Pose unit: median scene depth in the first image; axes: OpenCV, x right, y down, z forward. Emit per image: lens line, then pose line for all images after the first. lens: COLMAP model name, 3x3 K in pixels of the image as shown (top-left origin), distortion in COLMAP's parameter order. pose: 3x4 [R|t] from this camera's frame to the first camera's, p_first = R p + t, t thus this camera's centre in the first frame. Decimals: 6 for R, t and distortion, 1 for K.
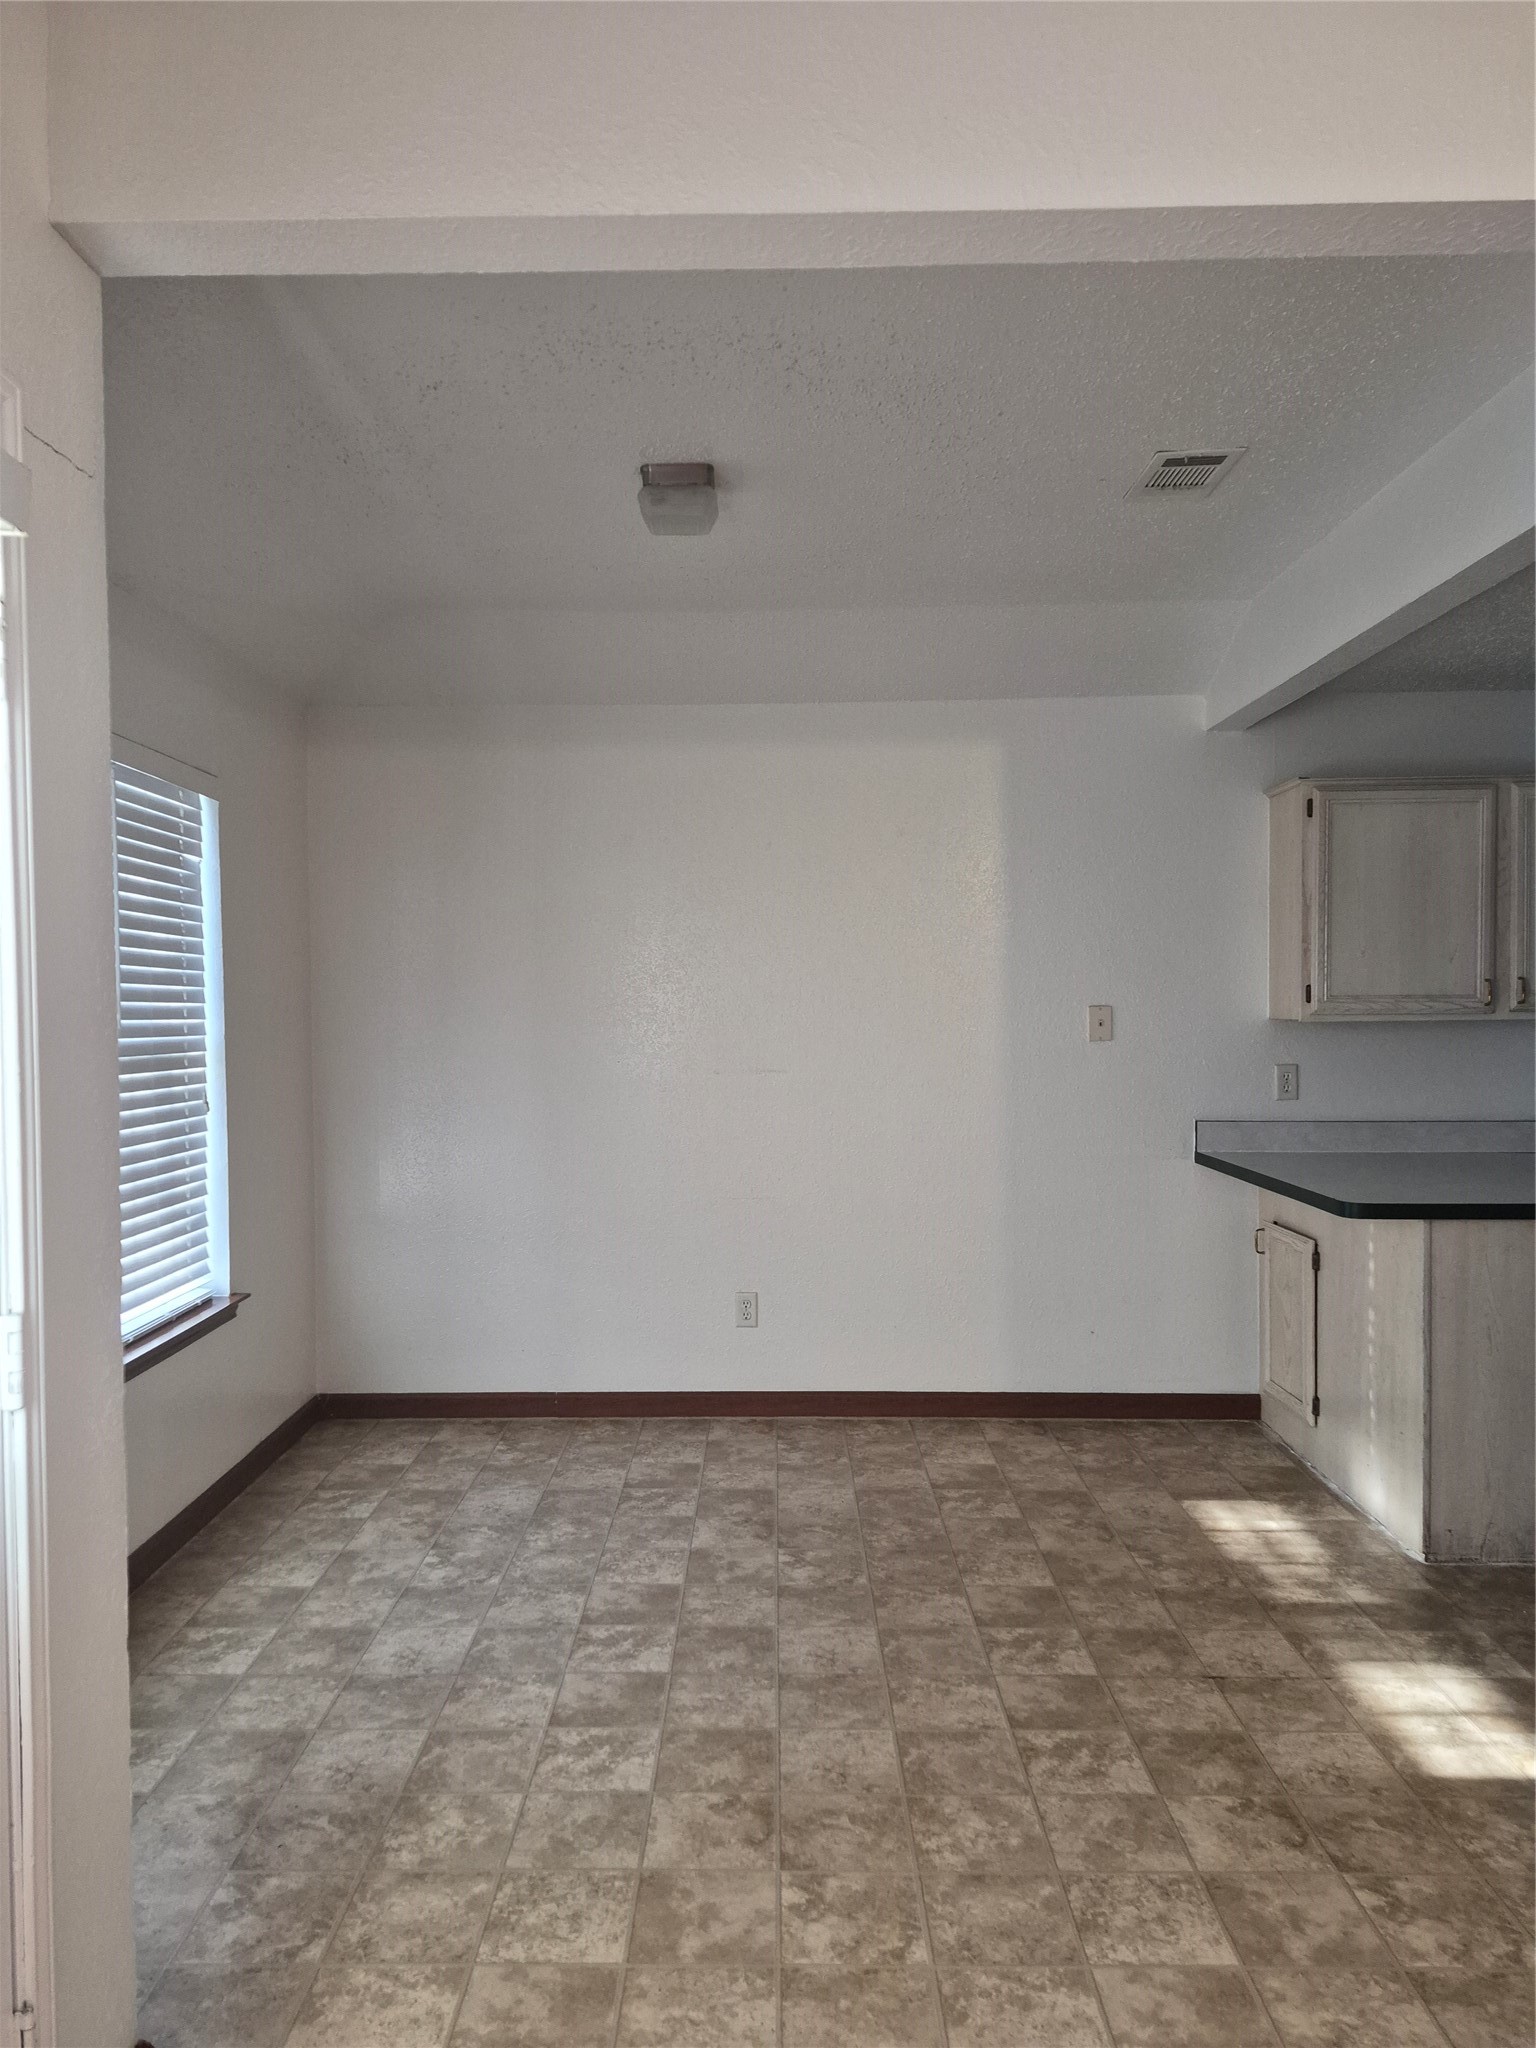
lens RADIAL K [[1392.6, 0, 767.8], [0, 1392.6, 1028.4], [0, 0, 1]] dist [0.021736, -0.006589]
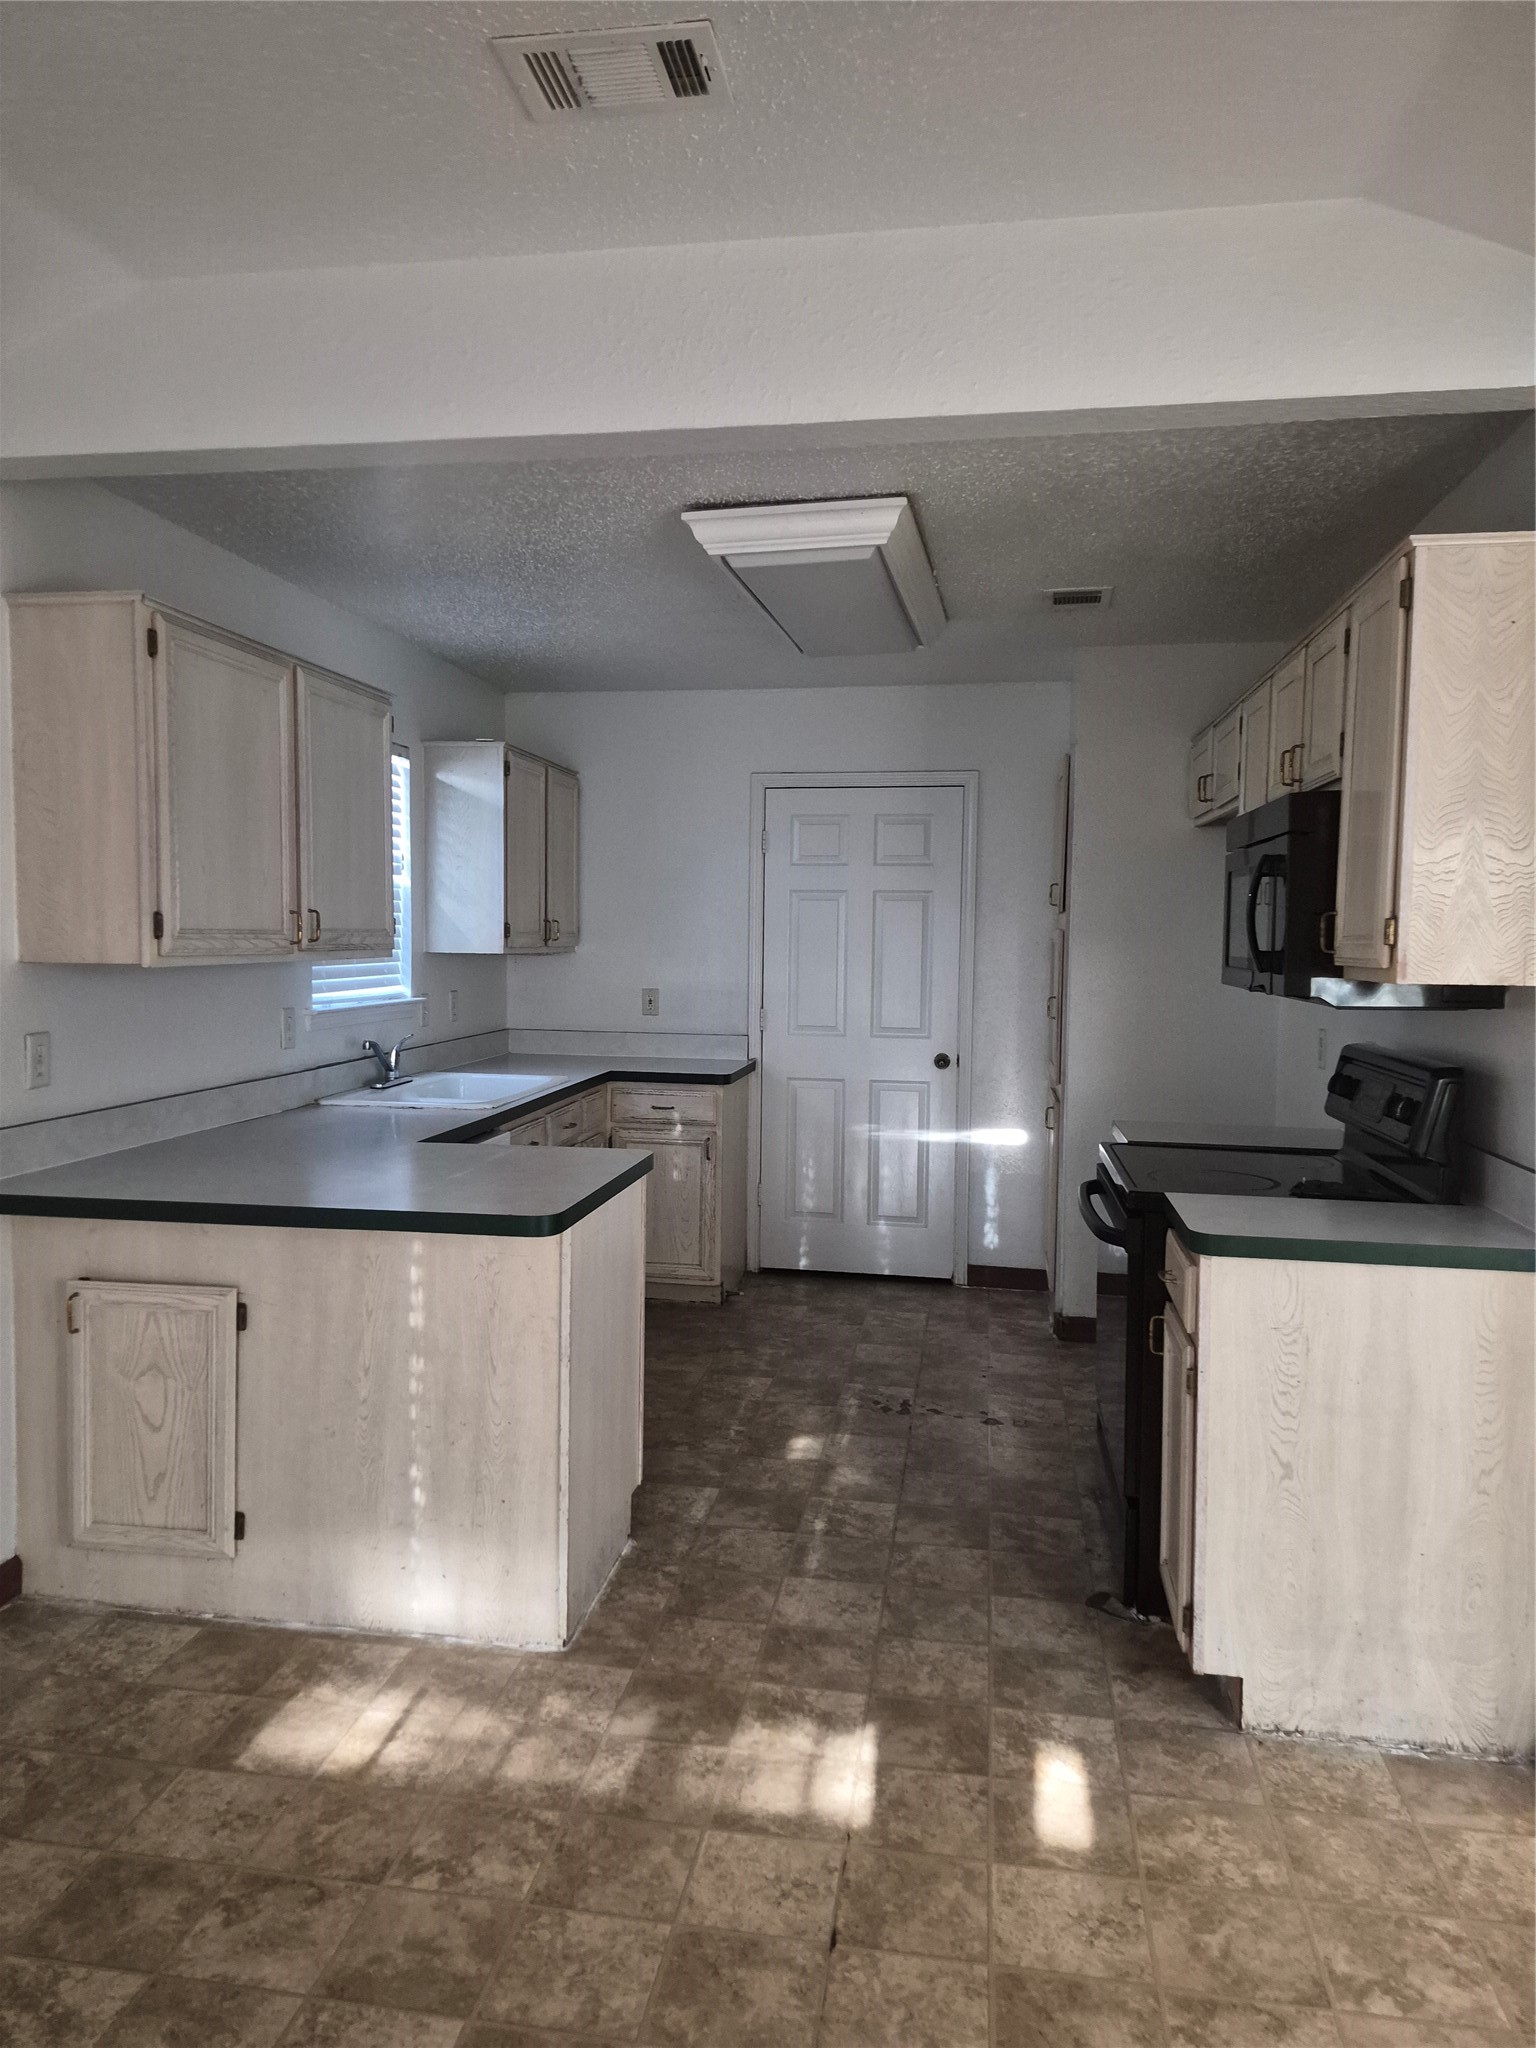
lens RADIAL K [[1392.6, 0, 761.4], [0, 1392.6, 1008.6], [0, 0, 1]] dist [0.021736, -0.006589]
pose [[0.167991, -0.037211, 0.985086, -0.257451], [0.001924, 0.999298, 0.037420, -0.010543], [-0.985787, -0.004390, 0.167945, 0.695700]]
